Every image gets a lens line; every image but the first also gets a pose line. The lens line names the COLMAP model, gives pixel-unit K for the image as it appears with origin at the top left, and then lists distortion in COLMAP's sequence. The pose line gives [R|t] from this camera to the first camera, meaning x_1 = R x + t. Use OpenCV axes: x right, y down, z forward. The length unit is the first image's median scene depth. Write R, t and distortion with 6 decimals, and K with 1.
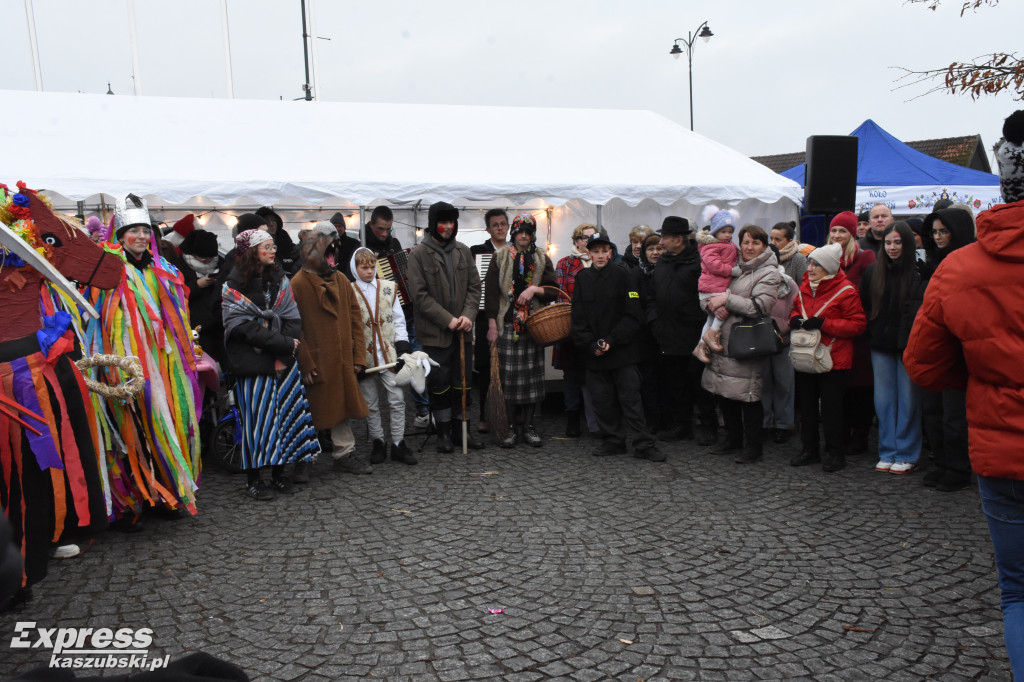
lens RADIAL K [[1192.4, 0, 511.6], [0, 1192.4, 344.5], [0, 0, 1]] dist [0.007609, 0.453400]
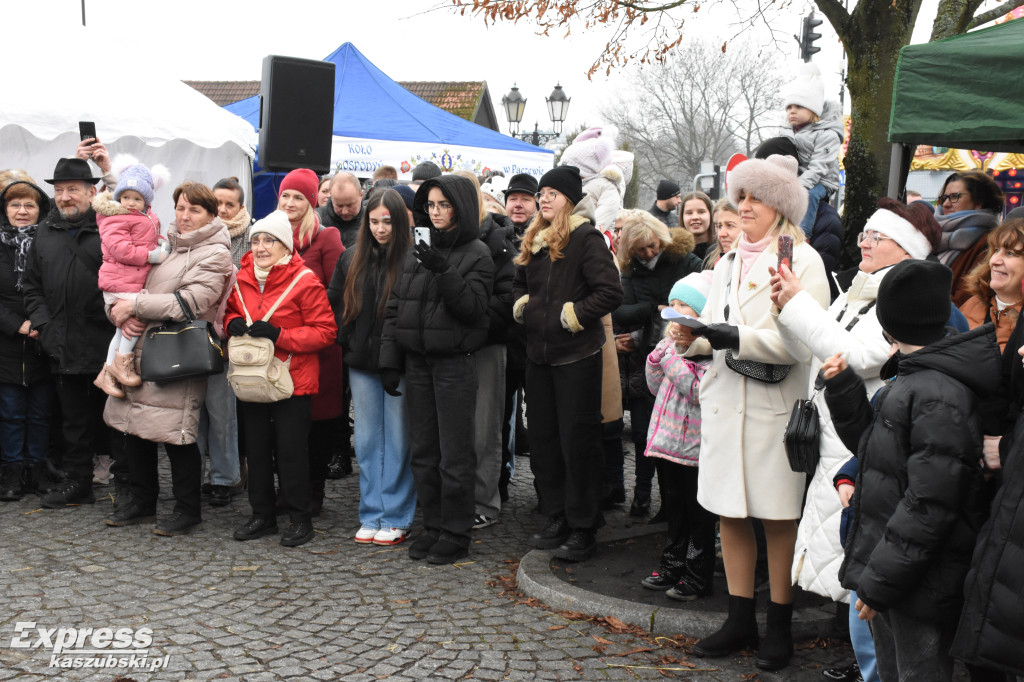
lens RADIAL K [[1290.2, 0, 510.1], [0, 1290.2, 348.4], [0, 0, 1]] dist [0.036819, 0.284898]
pose [[0.894591, 0.014114, 0.446663, 0.046361], [-0.012785, 0.999900, -0.005990, -0.004118], [-0.446703, -0.000352, 0.894682, 0.284785]]
